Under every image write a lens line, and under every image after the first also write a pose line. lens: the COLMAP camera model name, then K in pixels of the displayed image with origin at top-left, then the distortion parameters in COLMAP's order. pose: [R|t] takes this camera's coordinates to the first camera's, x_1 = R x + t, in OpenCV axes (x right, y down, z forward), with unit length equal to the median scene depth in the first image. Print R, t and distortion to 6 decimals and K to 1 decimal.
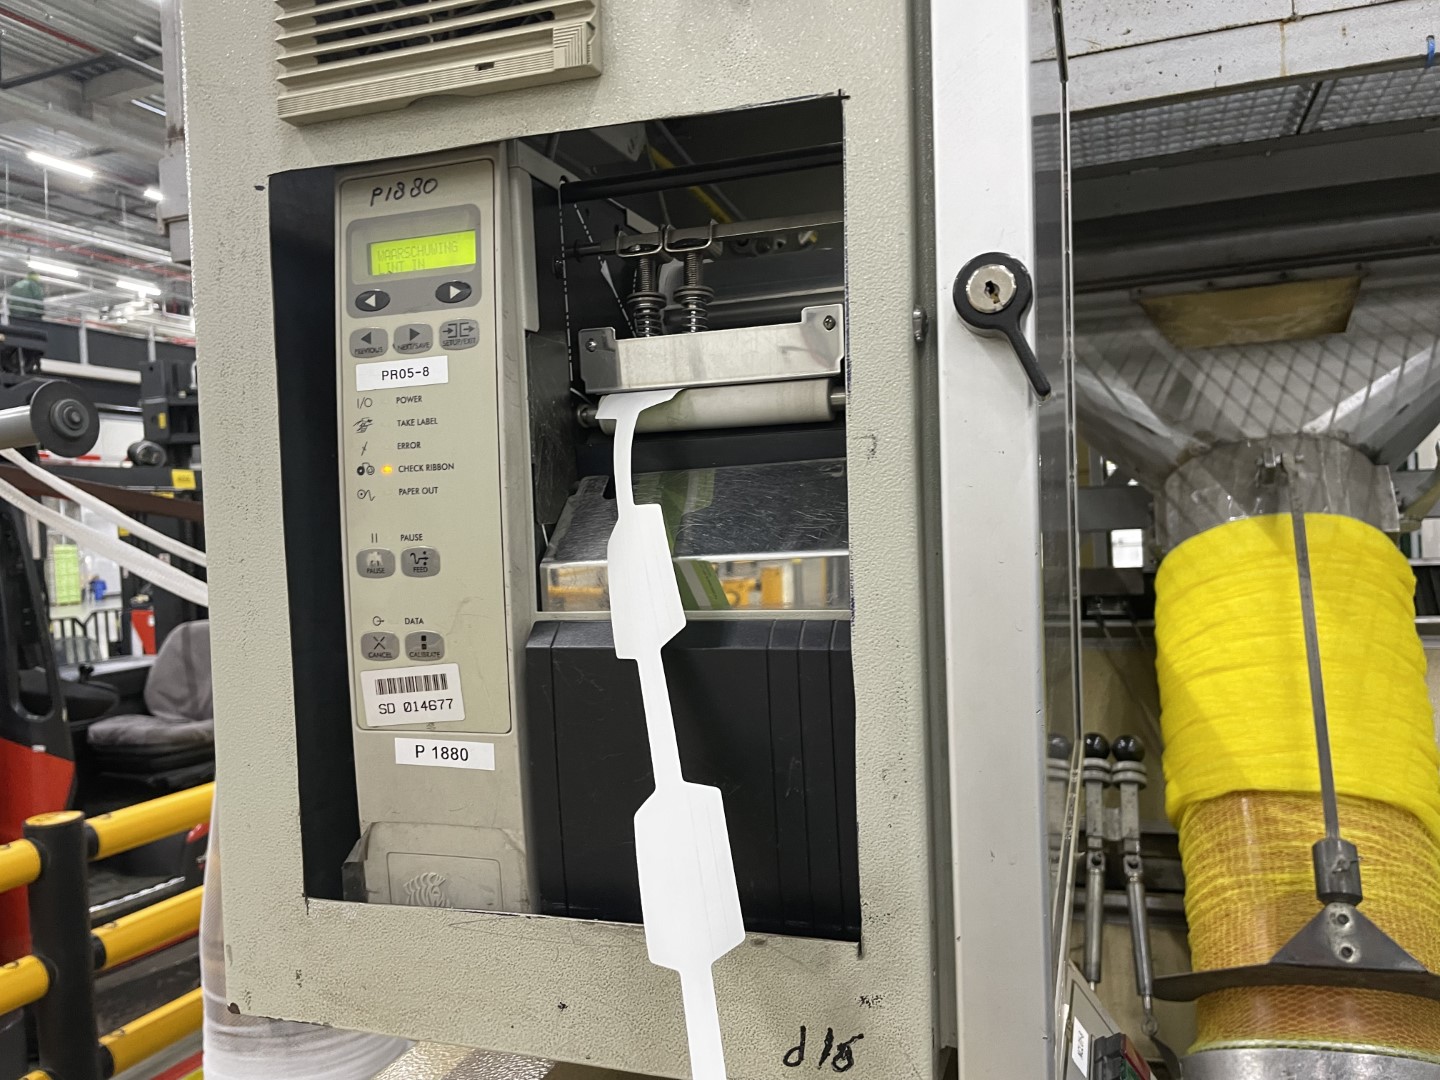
lens RADIAL K [[1091.9, 0, 716.5], [0, 1091.9, 542.2], [0, 0, 1]] dist [0.073152, -0.105501]
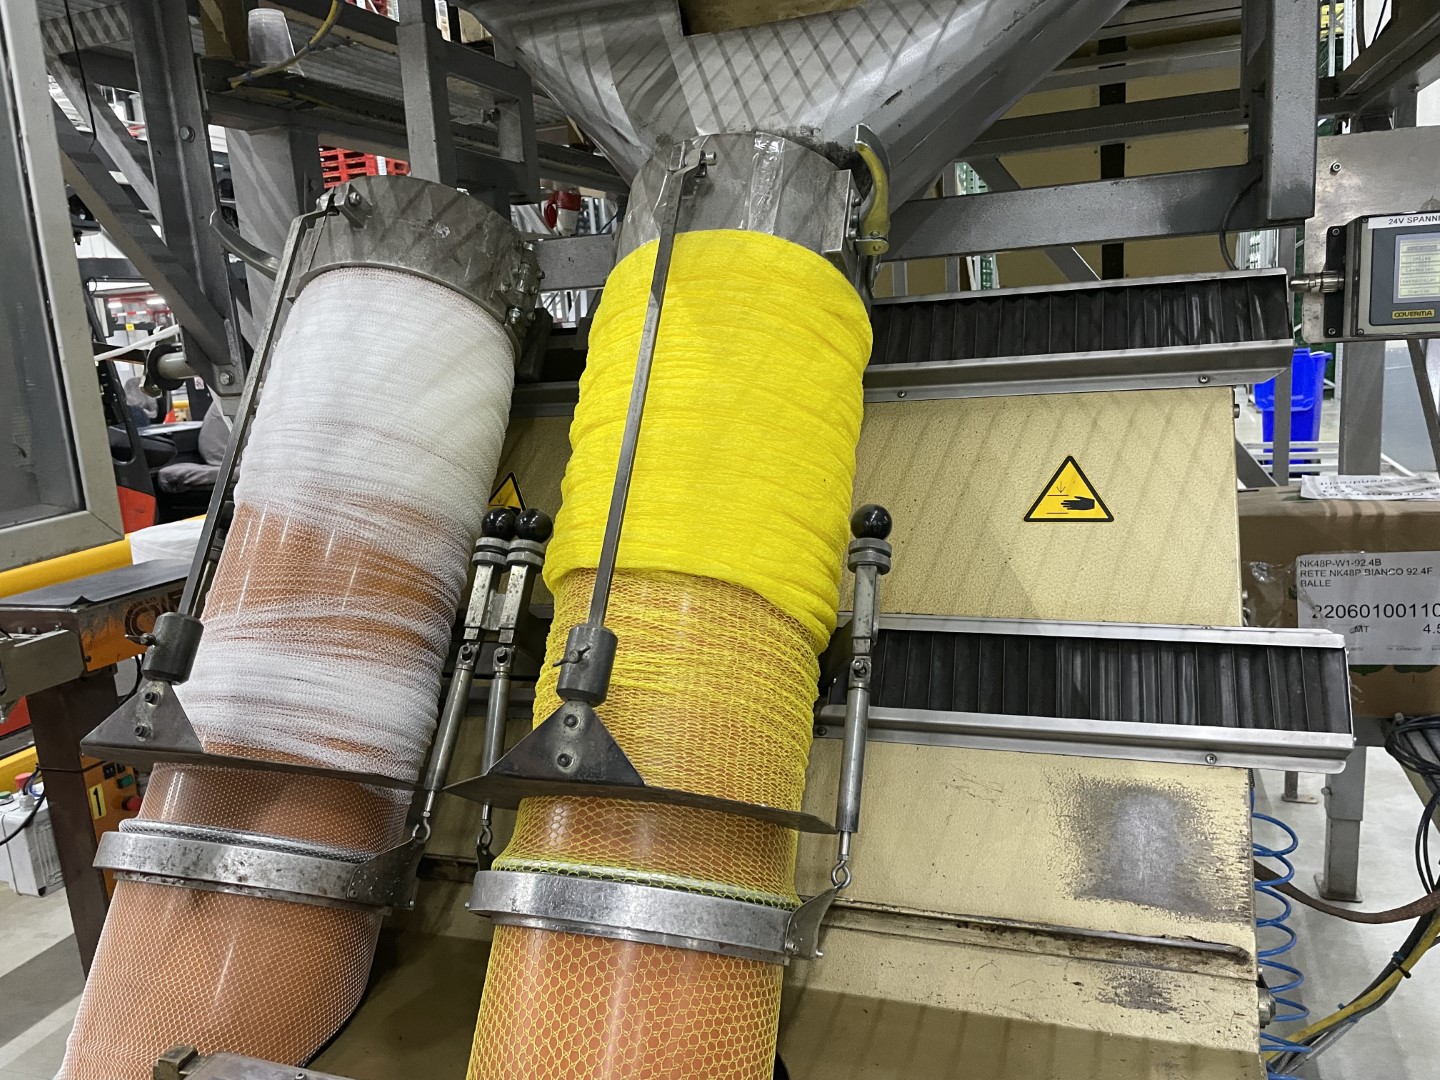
lens RADIAL K [[1091.9, 0, 709.8], [0, 1091.9, 531.1], [0, 0, 1]] dist [0.073152, -0.105501]
pose [[0.999622, -0.025865, 0.009339, 0.465876], [0.023802, 0.983886, 0.177205, 0.043194], [-0.013772, -0.176915, 0.984130, 0.158222]]
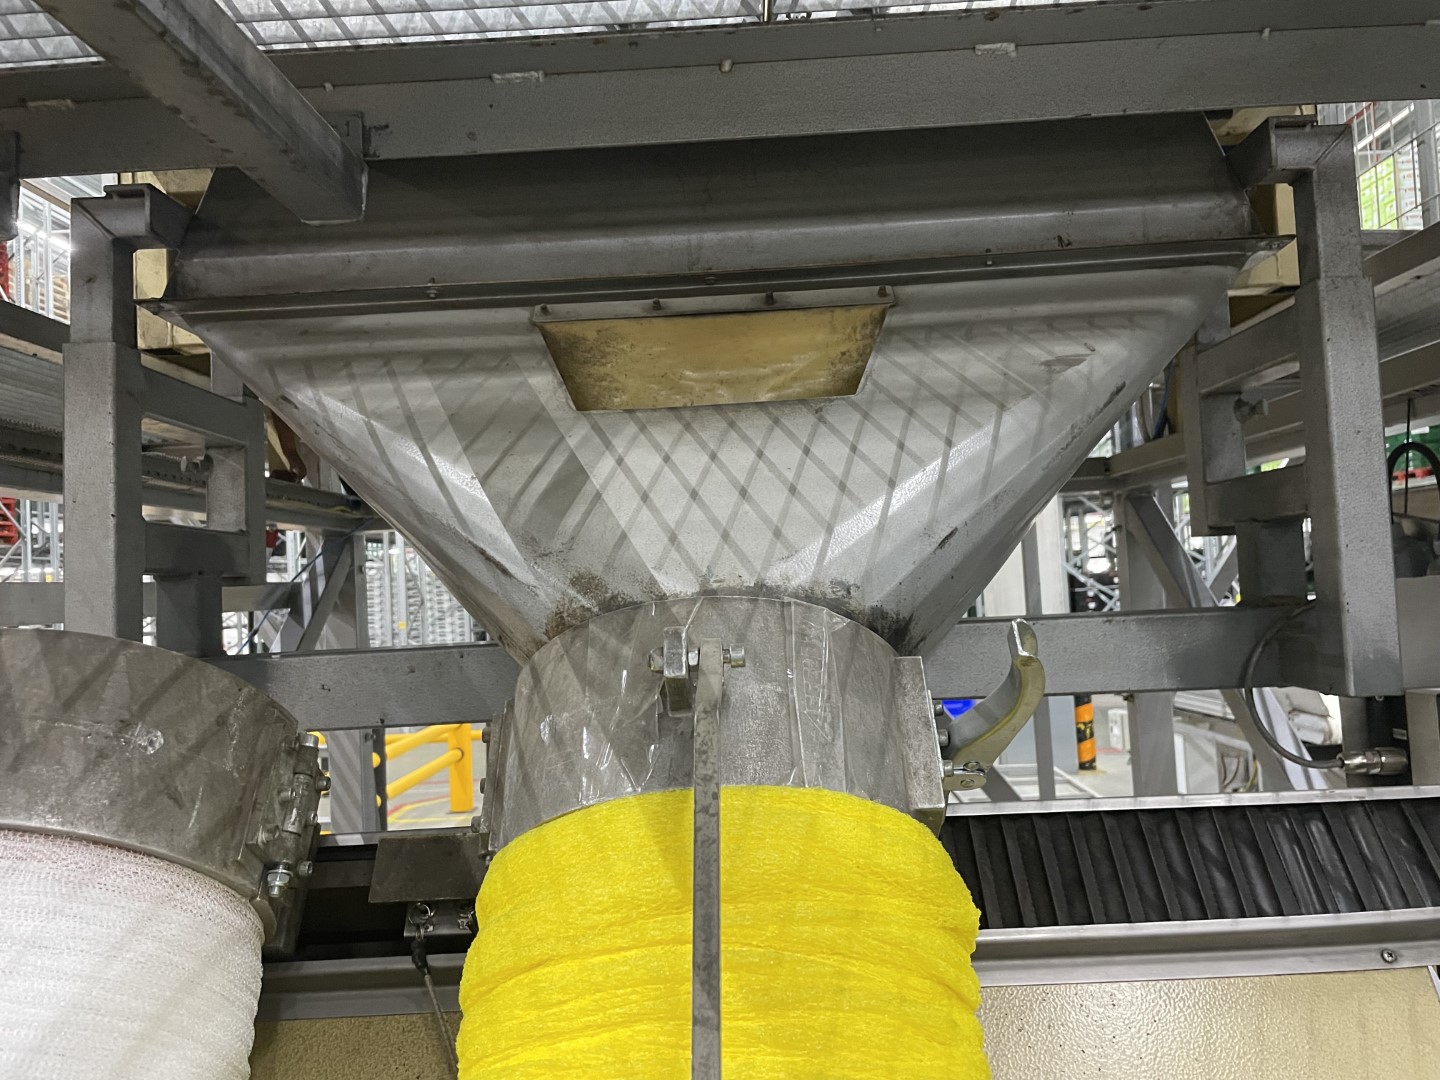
lens RADIAL K [[1091.9, 0, 729.6], [0, 1091.9, 532.9], [0, 0, 1]] dist [0.073152, -0.105501]
pose [[0.943079, 0.014626, 0.332246, 0.345748], [0.011286, 0.997050, -0.075925, -0.083409], [-0.332376, 0.075353, 0.940132, 0.537439]]
